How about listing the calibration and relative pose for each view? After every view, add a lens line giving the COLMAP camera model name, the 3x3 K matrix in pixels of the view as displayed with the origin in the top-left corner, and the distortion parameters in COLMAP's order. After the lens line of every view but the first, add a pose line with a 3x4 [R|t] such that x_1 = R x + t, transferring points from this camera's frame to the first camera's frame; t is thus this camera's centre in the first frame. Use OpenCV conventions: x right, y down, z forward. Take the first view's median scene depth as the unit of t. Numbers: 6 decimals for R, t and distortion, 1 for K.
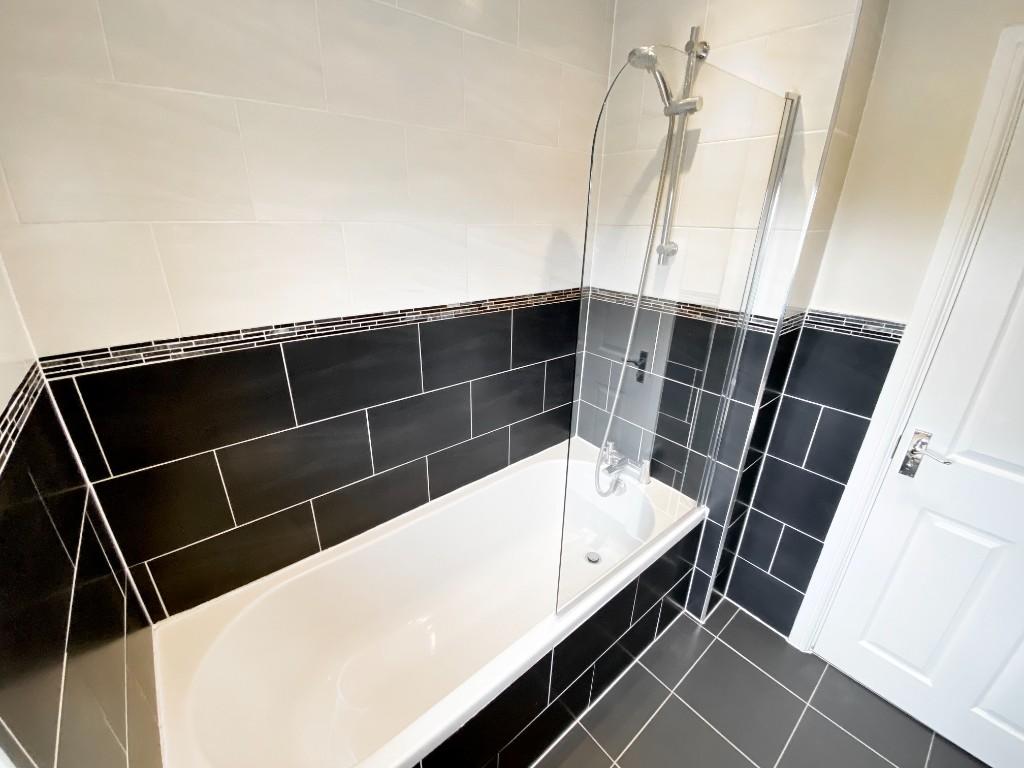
lens RADIAL K [[419.8, 0, 512.0], [0, 419.8, 384.0], [0, 0, 1]] dist [0.000852, -0.000118]
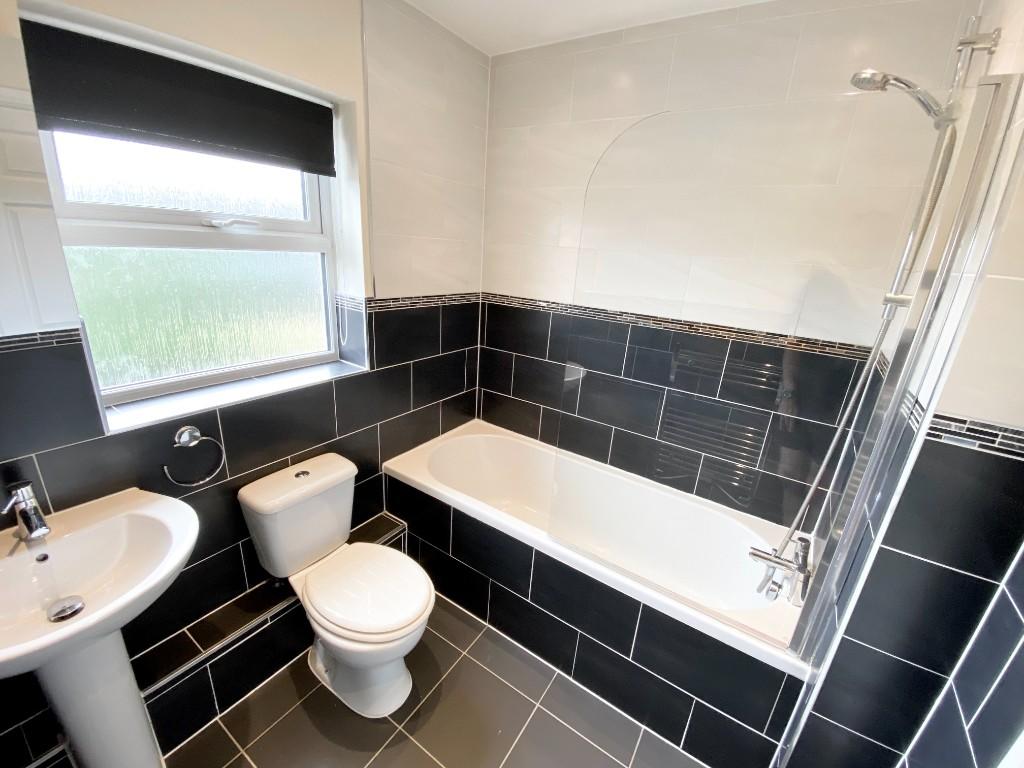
lens RADIAL K [[419.8, 0, 512.0], [0, 419.8, 384.0], [0, 0, 1]] dist [0.000852, -0.000118]
pose [[0.274863, 0.299196, -0.913746, 0.975551], [-0.406216, 0.897504, 0.171684, -0.047320], [0.871458, 0.323989, 0.368229, 0.224745]]
